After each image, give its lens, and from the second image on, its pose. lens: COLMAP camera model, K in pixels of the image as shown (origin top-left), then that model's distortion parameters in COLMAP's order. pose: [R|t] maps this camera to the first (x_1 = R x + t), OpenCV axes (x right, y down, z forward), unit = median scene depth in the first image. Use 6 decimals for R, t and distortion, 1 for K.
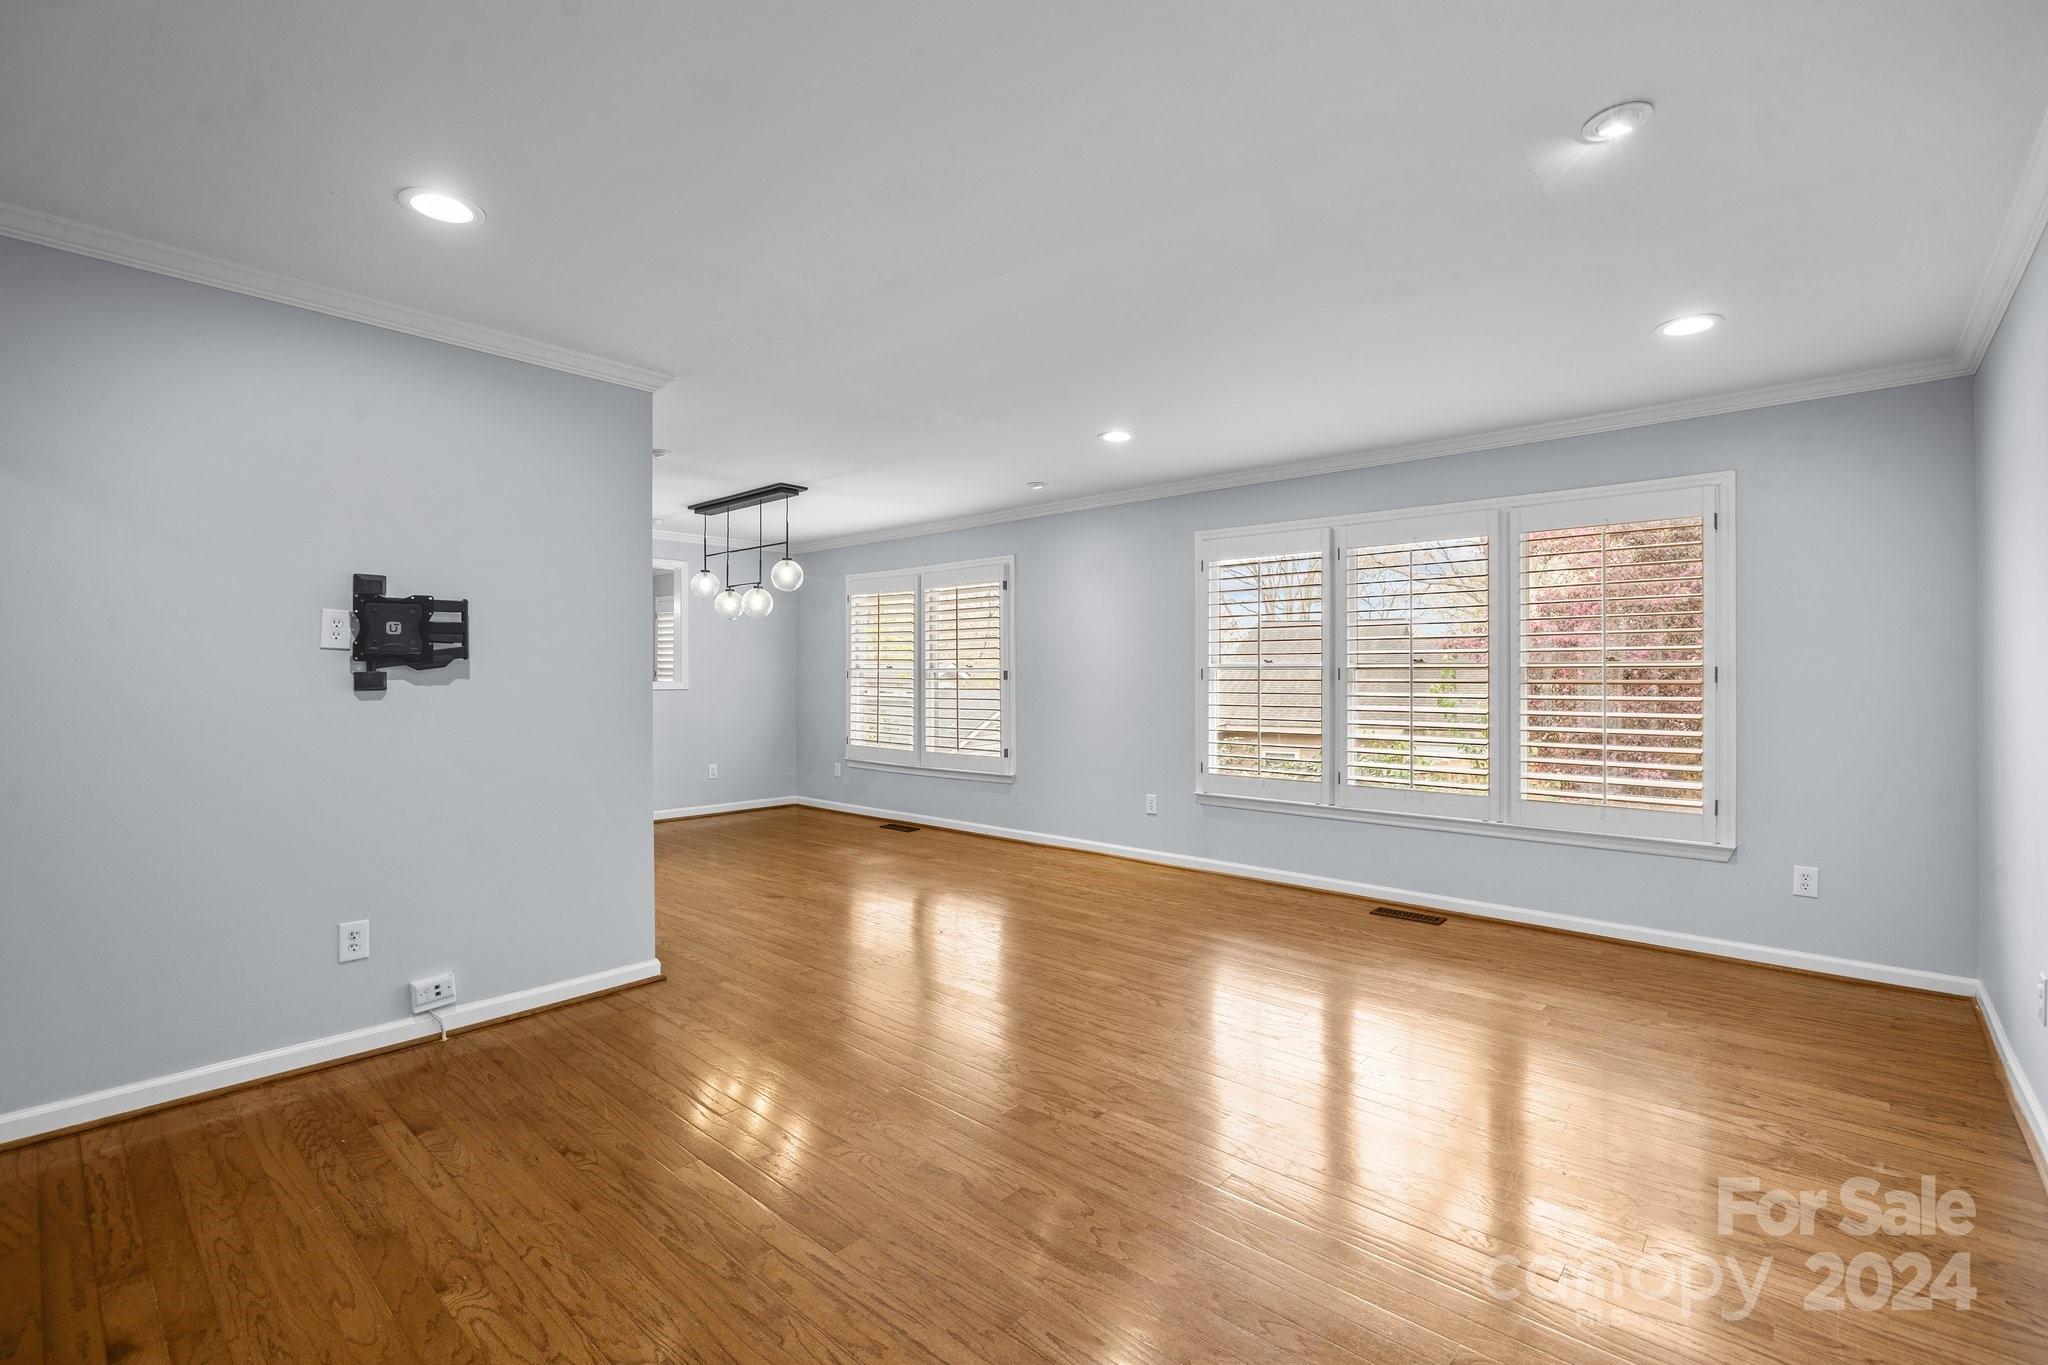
lens RADIAL K [[919.0, 0, 1010.0], [0, 919.0, 673.5], [0, 0, 1]] dist [-0.004974, -0.000536]
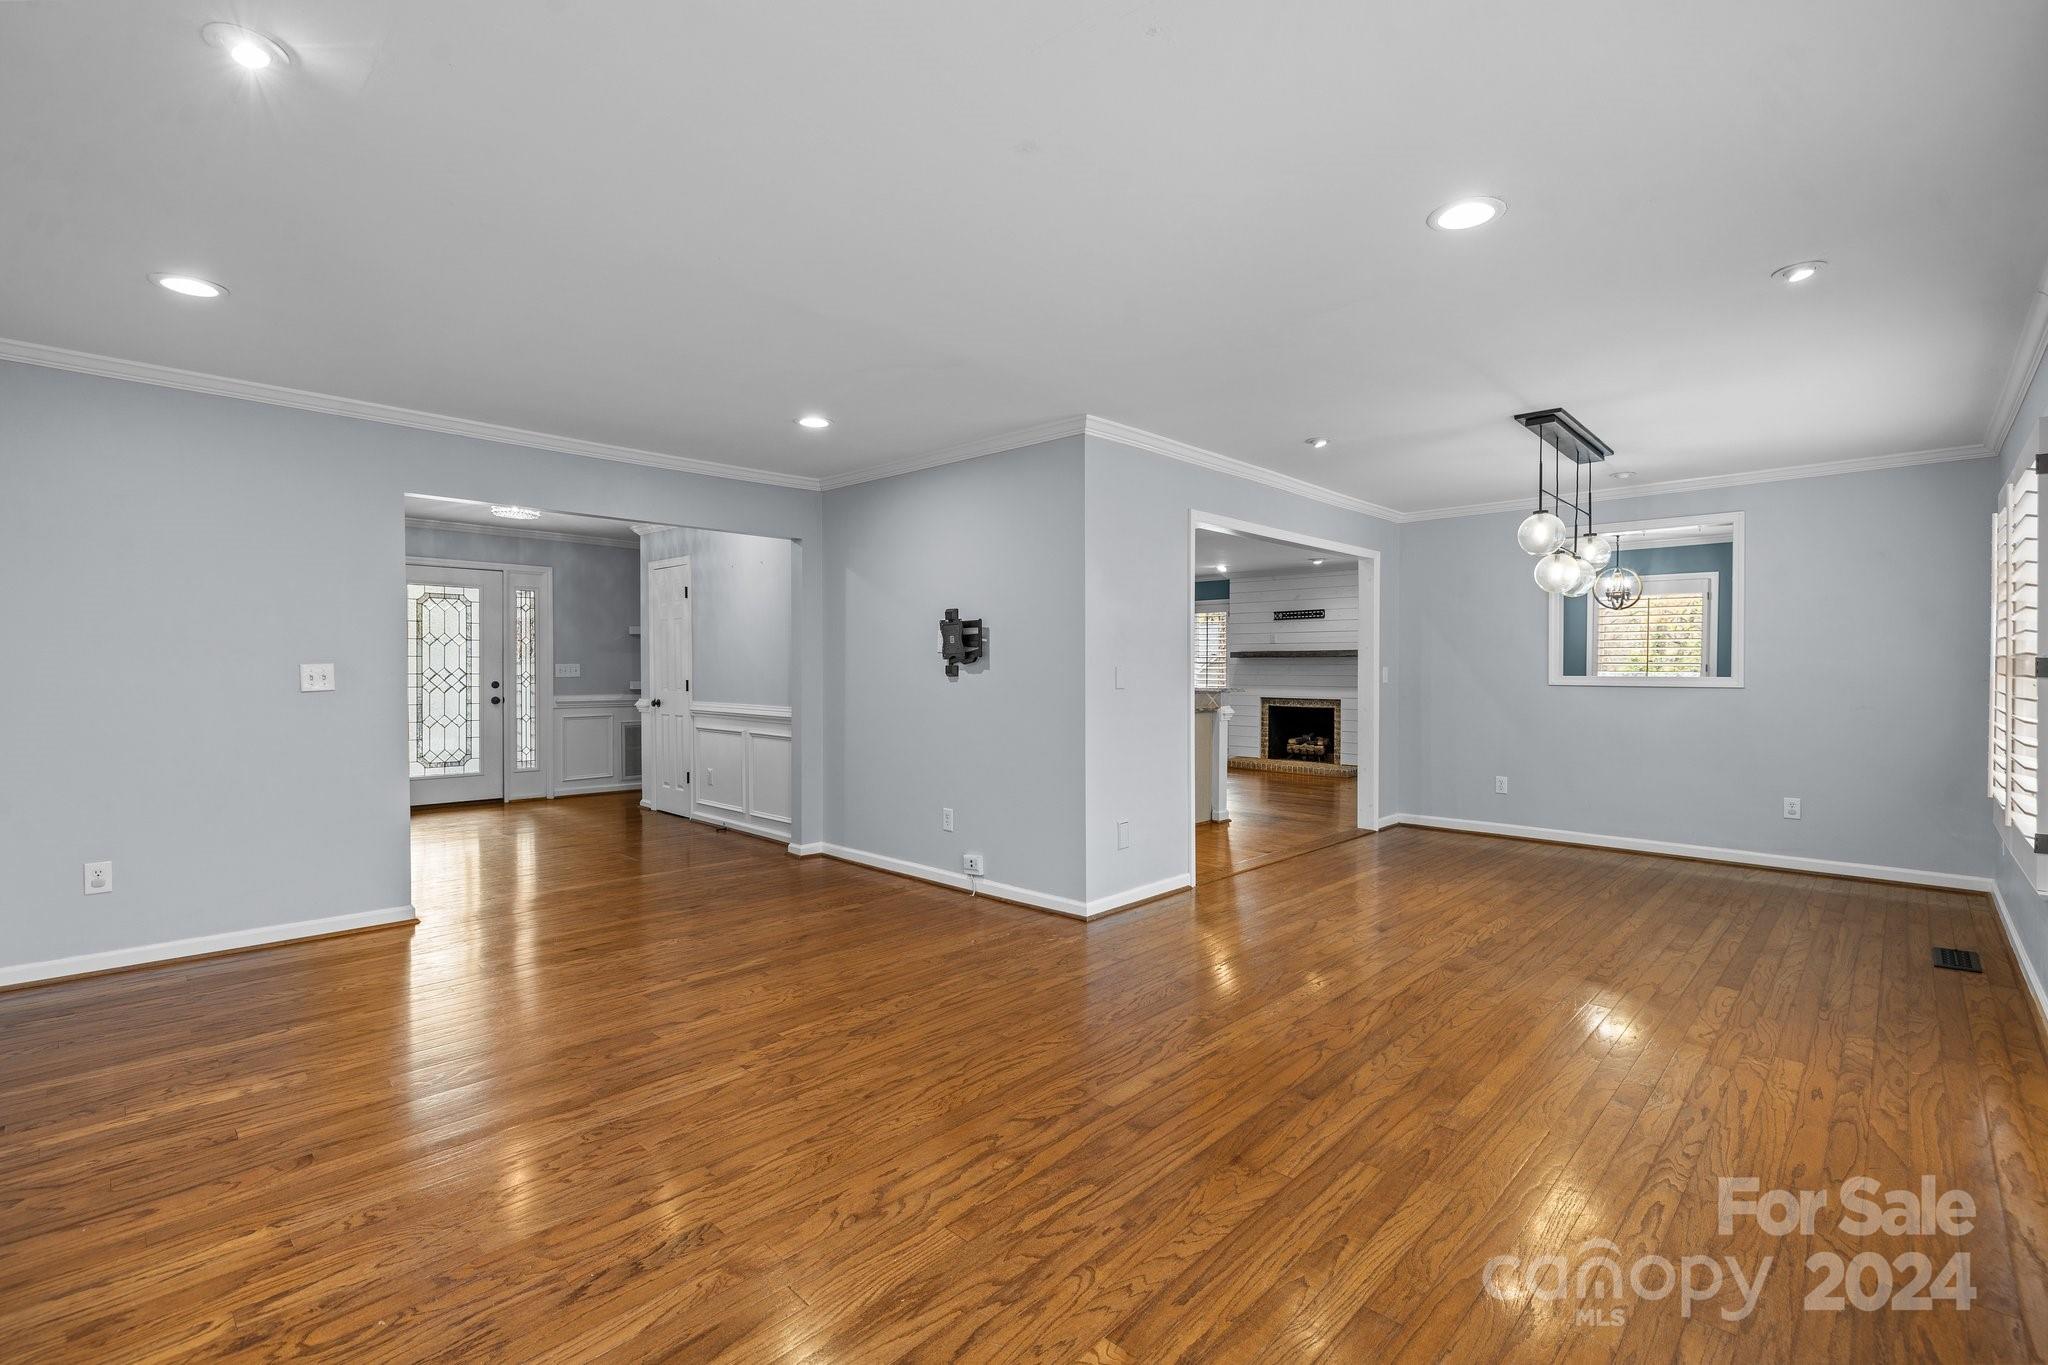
lens RADIAL K [[919.0, 0, 1015.1], [0, 919.0, 681.0], [0, 0, 1]] dist [-0.004974, -0.000536]
pose [[-0.035111, 0.013118, -0.999297, 0.481858], [0.000608, 0.999914, 0.013105, 0.002221], [0.999383, -0.000148, -0.035116, 0.558649]]
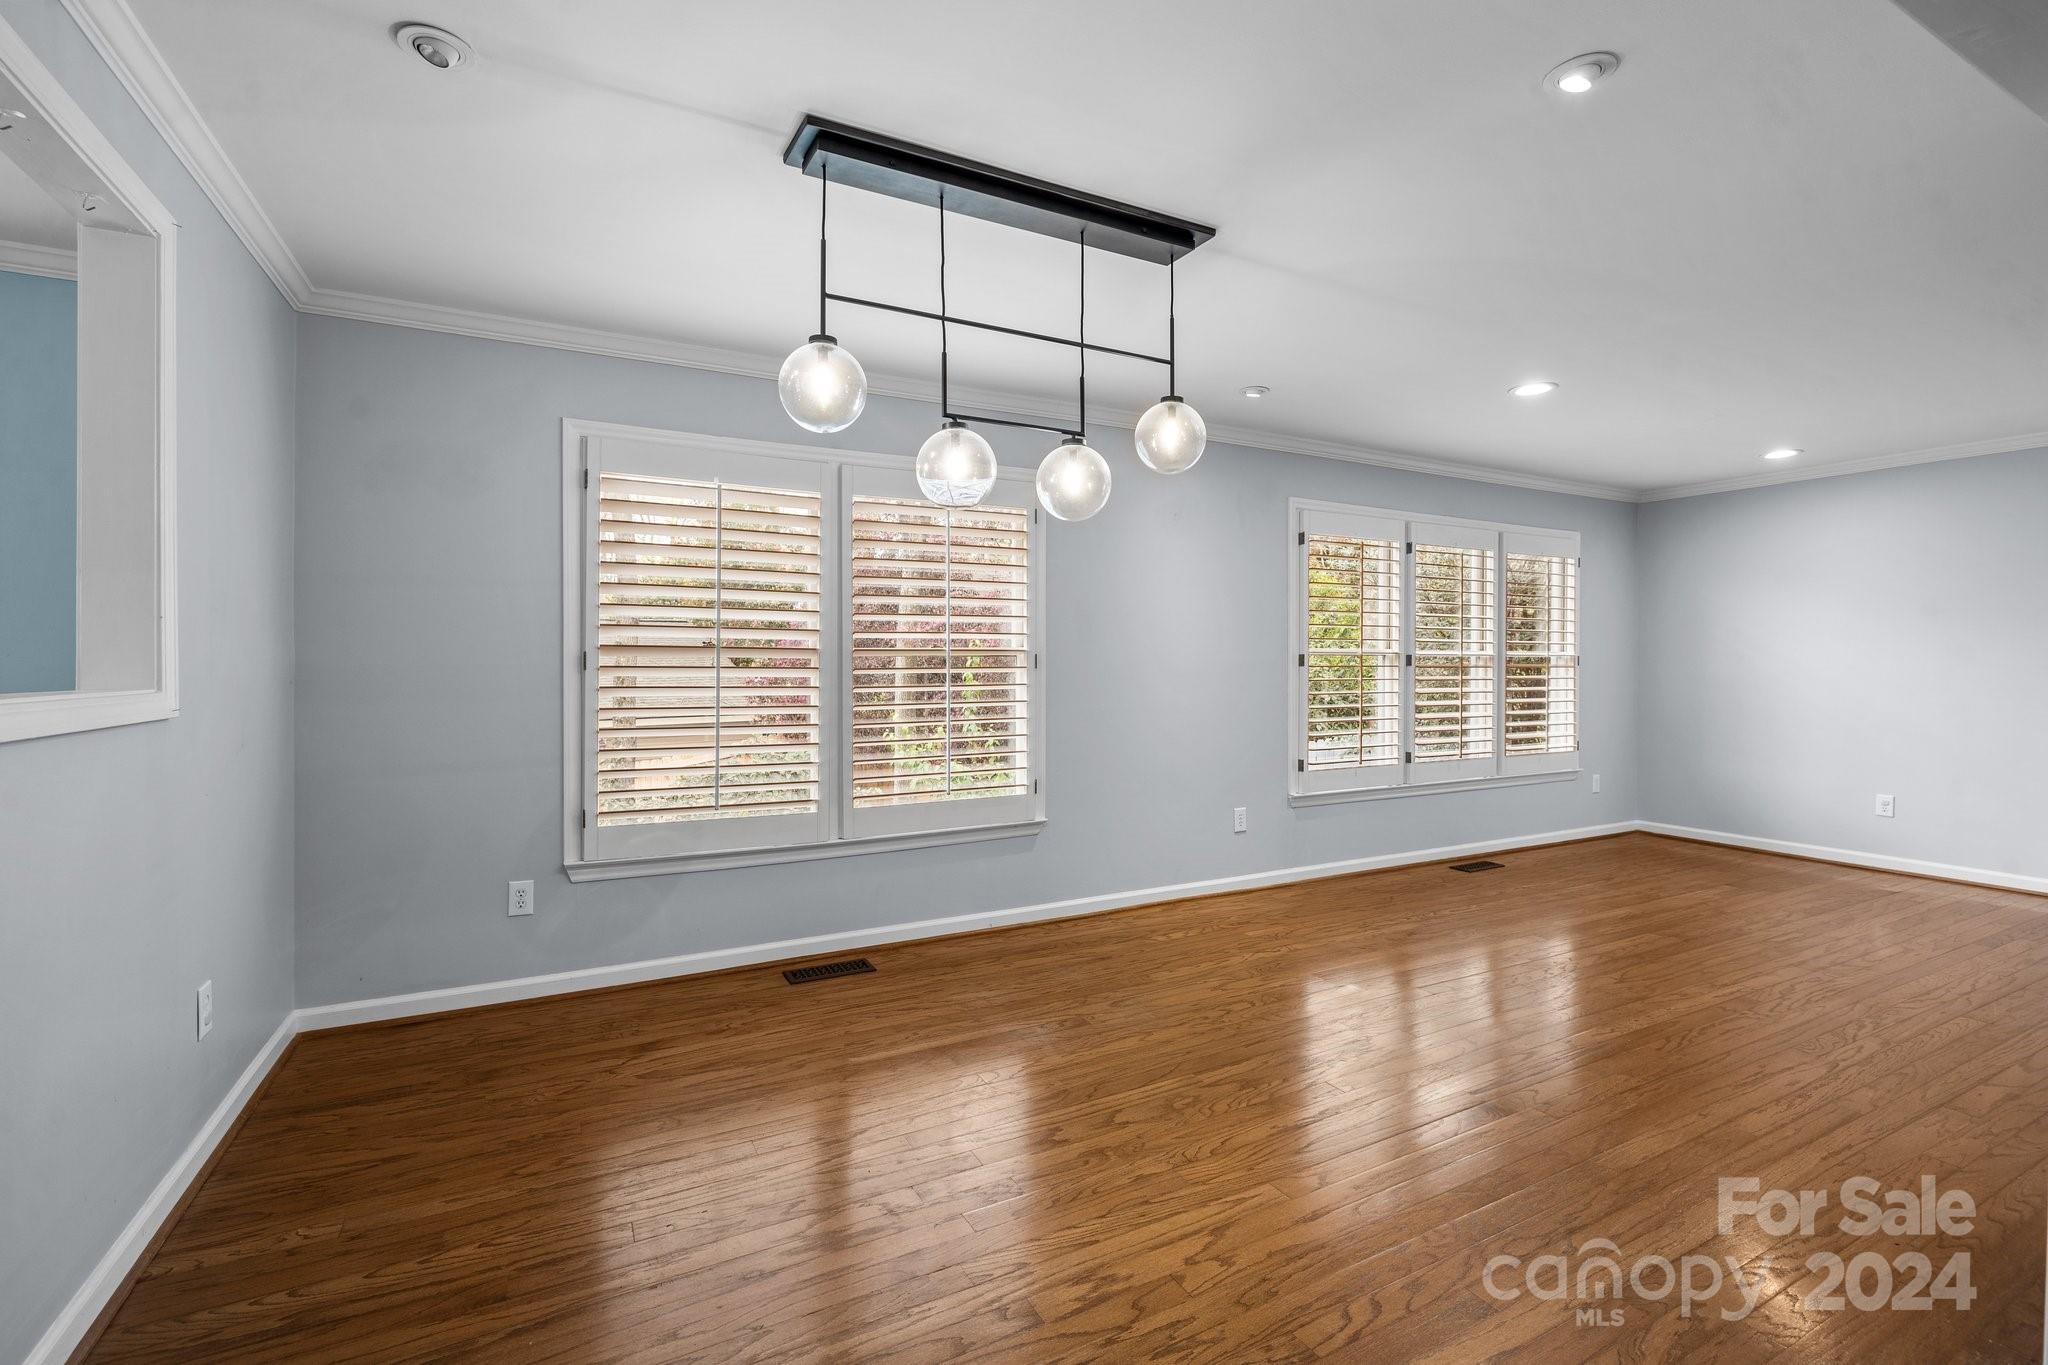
lens RADIAL K [[919.0, 0, 1021.5], [0, 919.0, 666.1], [0, 0, 1]] dist [-0.004974, -0.000536]
pose [[0.335951, -0.005541, 0.941863, -0.635366], [-0.000417, 0.999982, 0.006032, 0.001173], [-0.941879, -0.002420, 0.335943, 0.854578]]
